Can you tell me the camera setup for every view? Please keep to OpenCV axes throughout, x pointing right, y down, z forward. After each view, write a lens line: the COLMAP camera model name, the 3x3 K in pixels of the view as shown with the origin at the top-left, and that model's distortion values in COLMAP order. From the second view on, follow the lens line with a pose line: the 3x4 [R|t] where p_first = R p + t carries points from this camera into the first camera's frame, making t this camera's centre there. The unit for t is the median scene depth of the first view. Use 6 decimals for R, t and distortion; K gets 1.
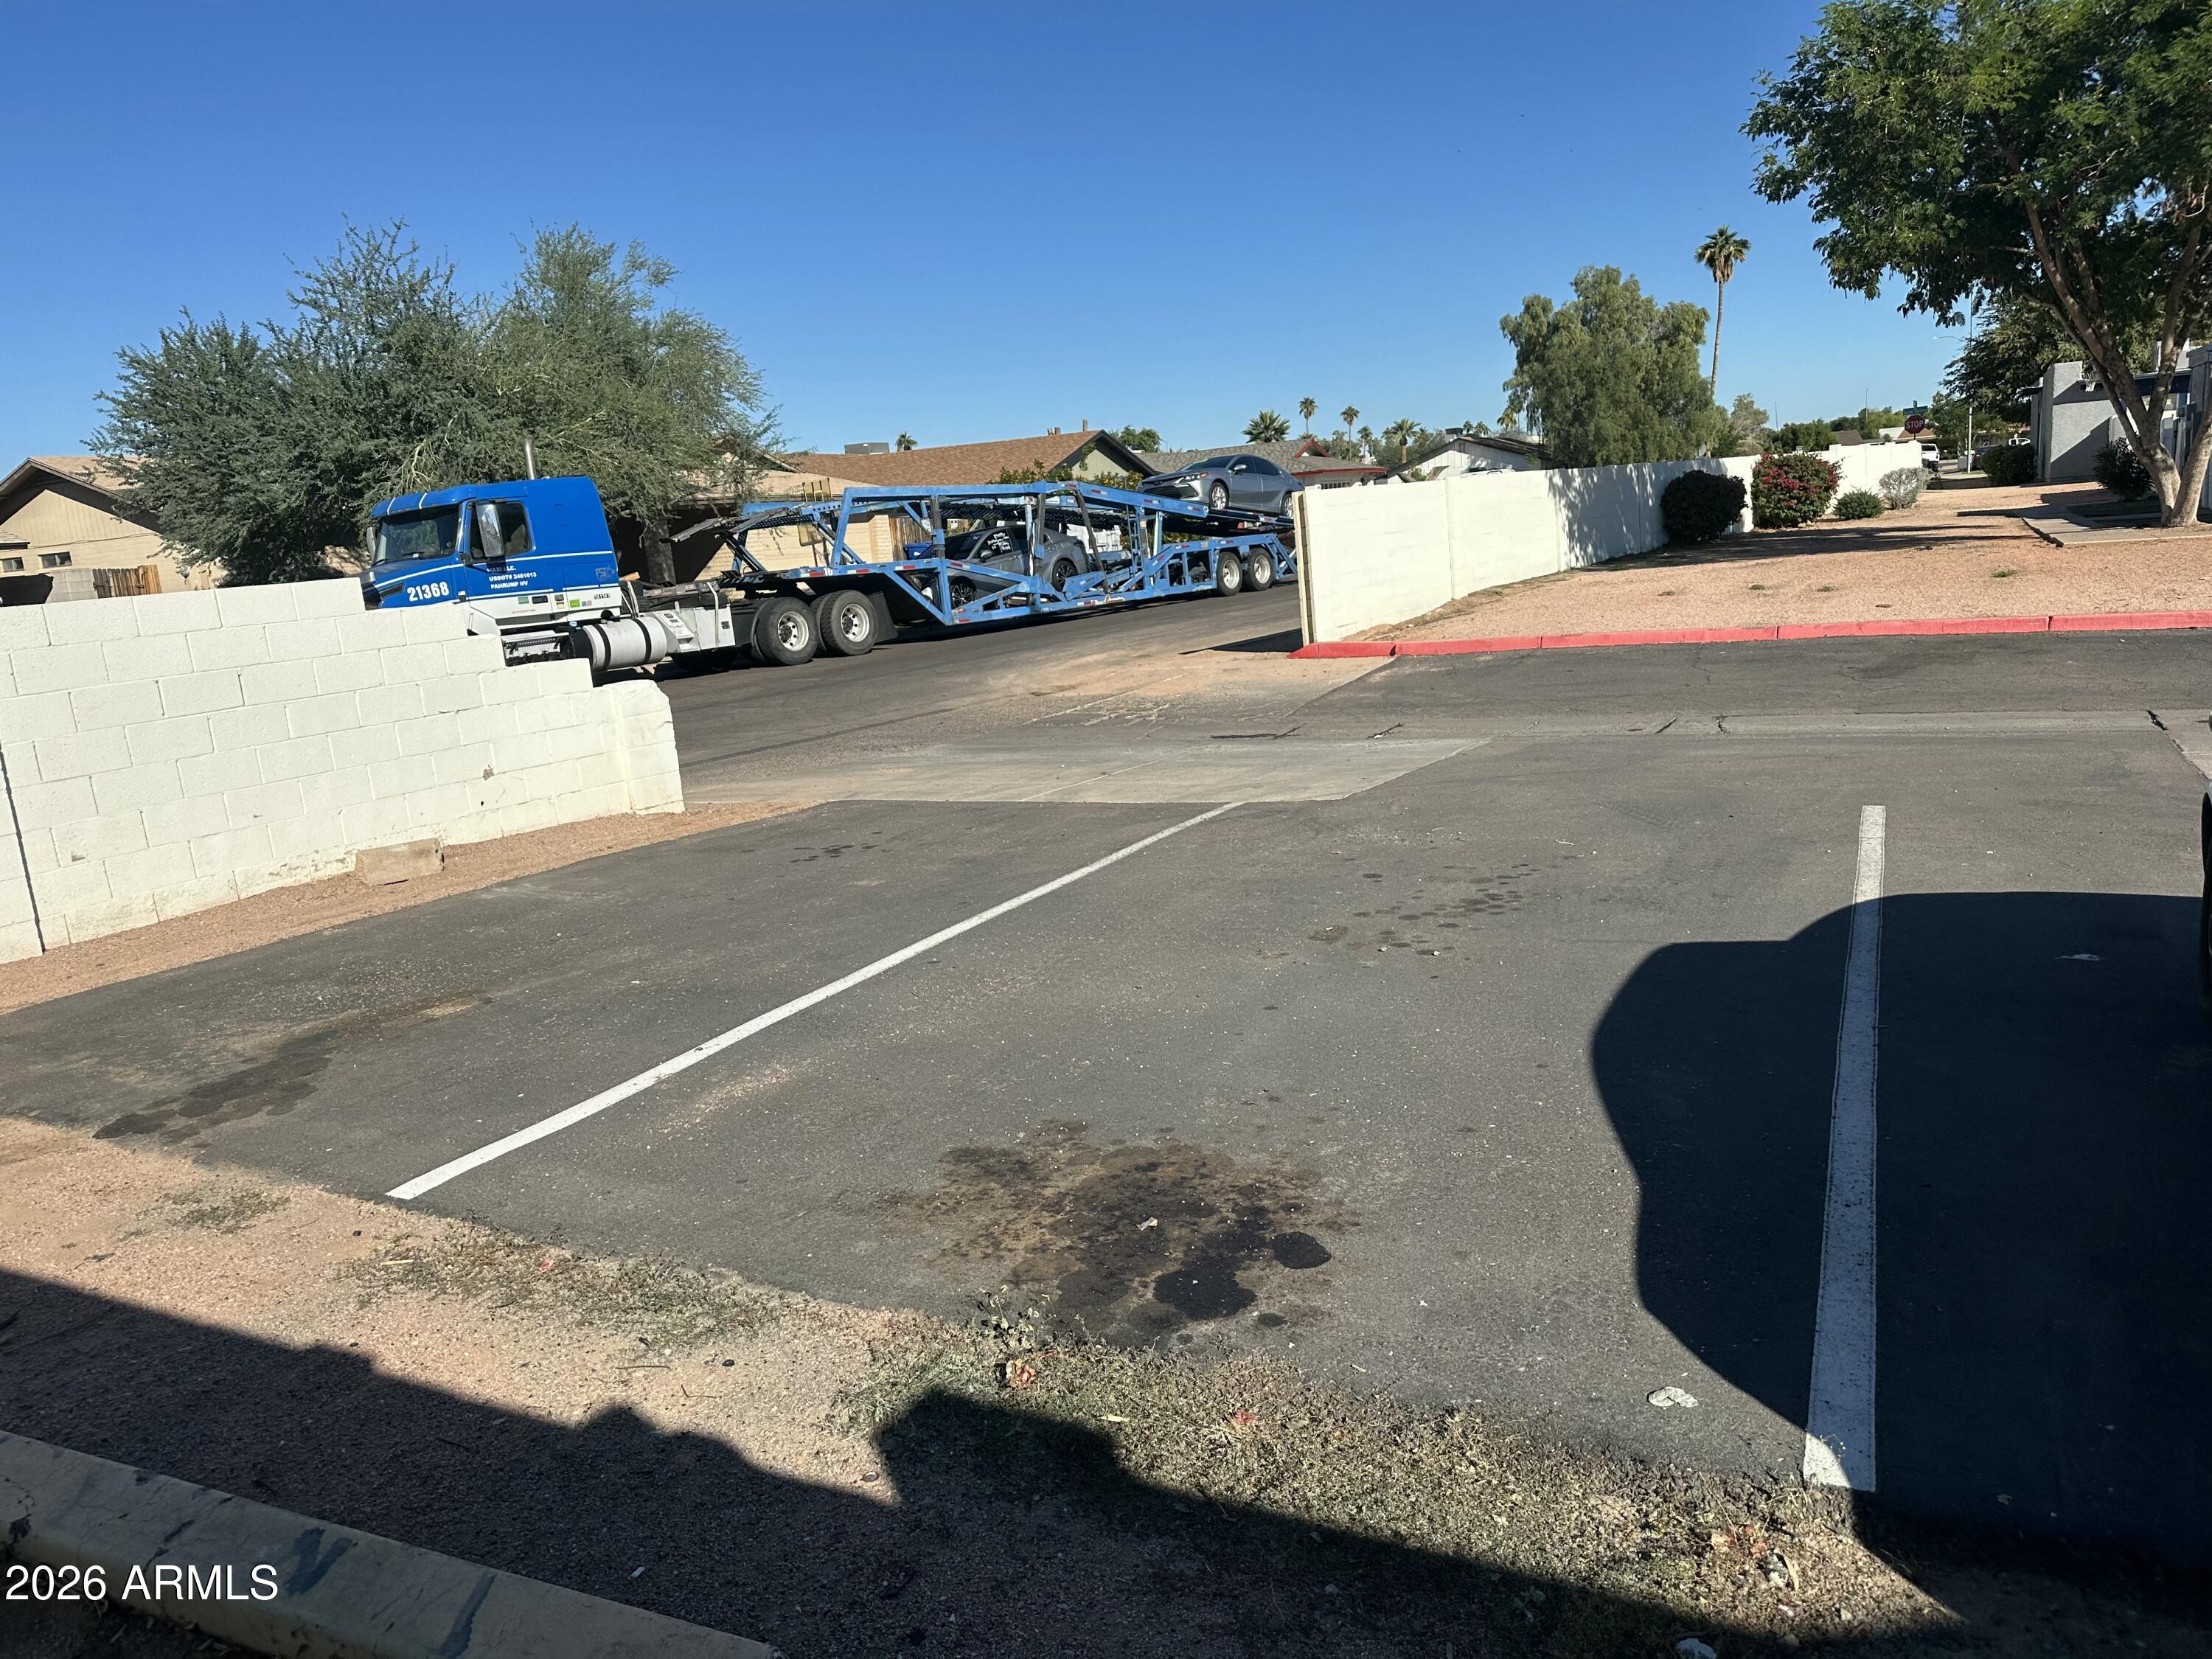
lens RADIAL K [[1576.7, 0, 1036.7], [0, 1576.7, 879.5], [0, 0, 1]] dist [0.004920, -0.042635]
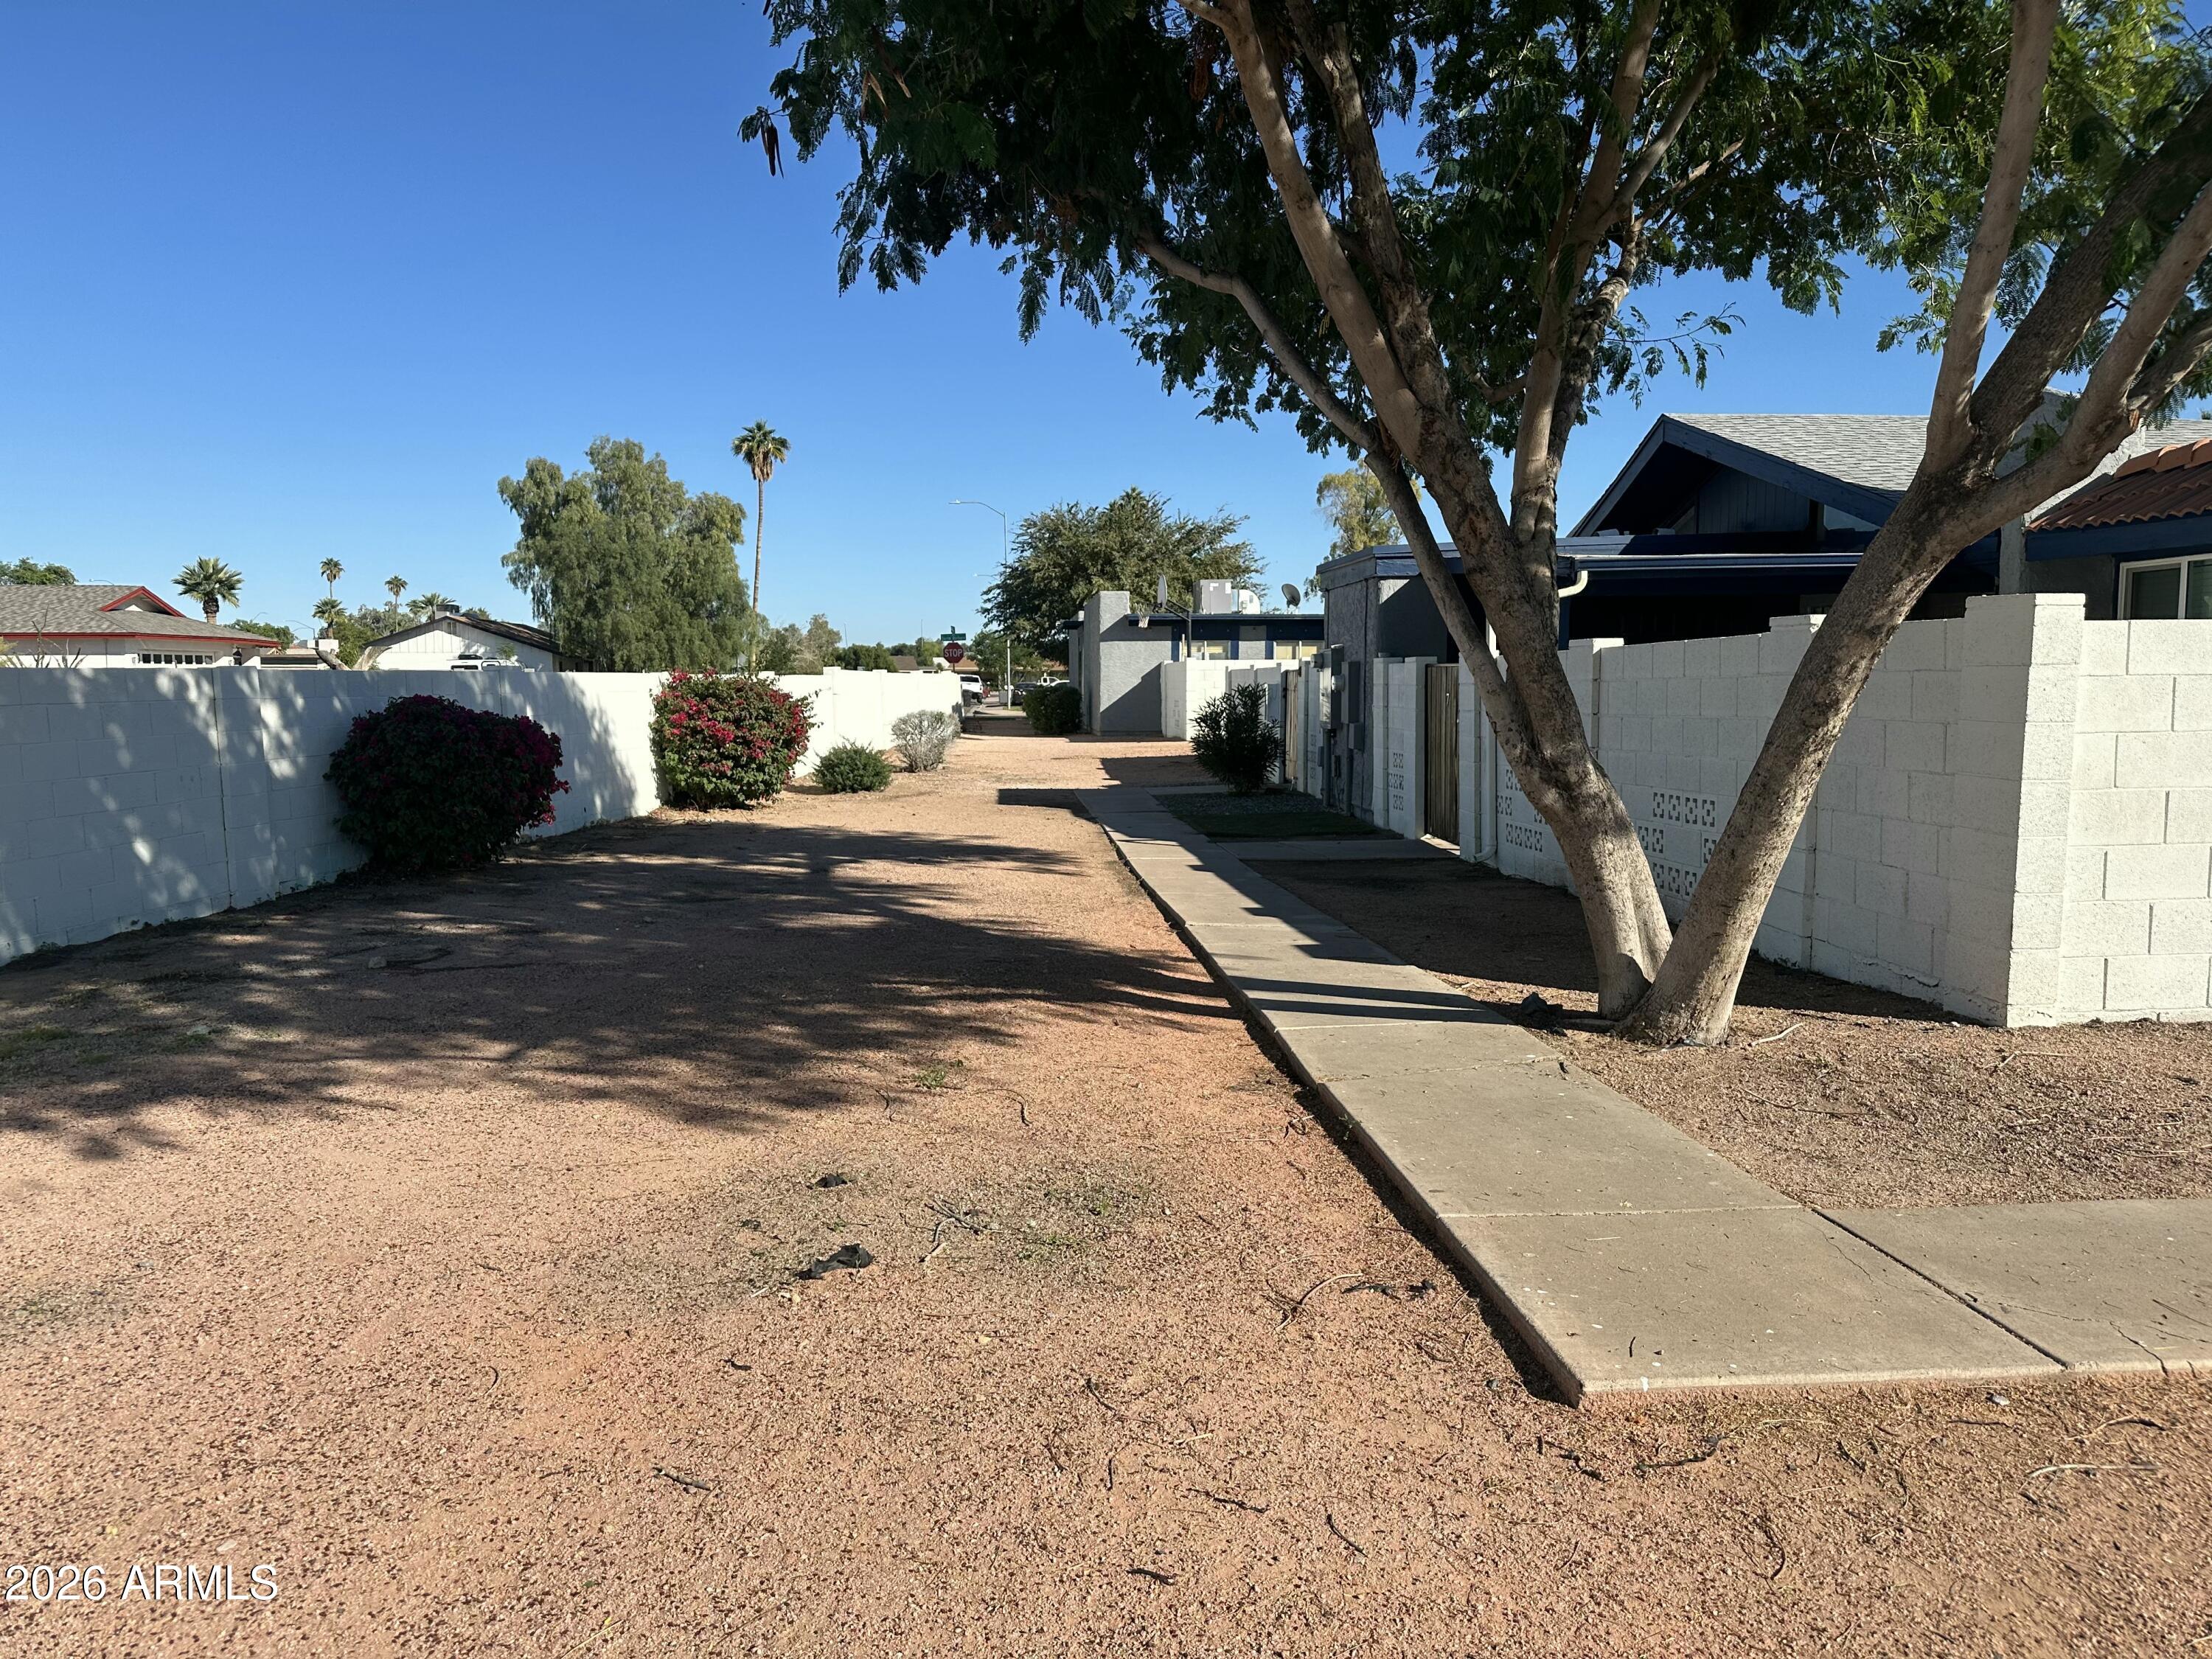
lens RADIAL K [[1555.0, 0, 1095.3], [0, 1555.0, 821.5], [0, 0, 1]] dist [0.177332, -0.261623]
pose [[0.834265, 0.034593, 0.550277, 0.140218], [0.050858, 0.988947, -0.139275, -0.067072], [-0.549013, 0.144178, 0.823285, 0.236837]]
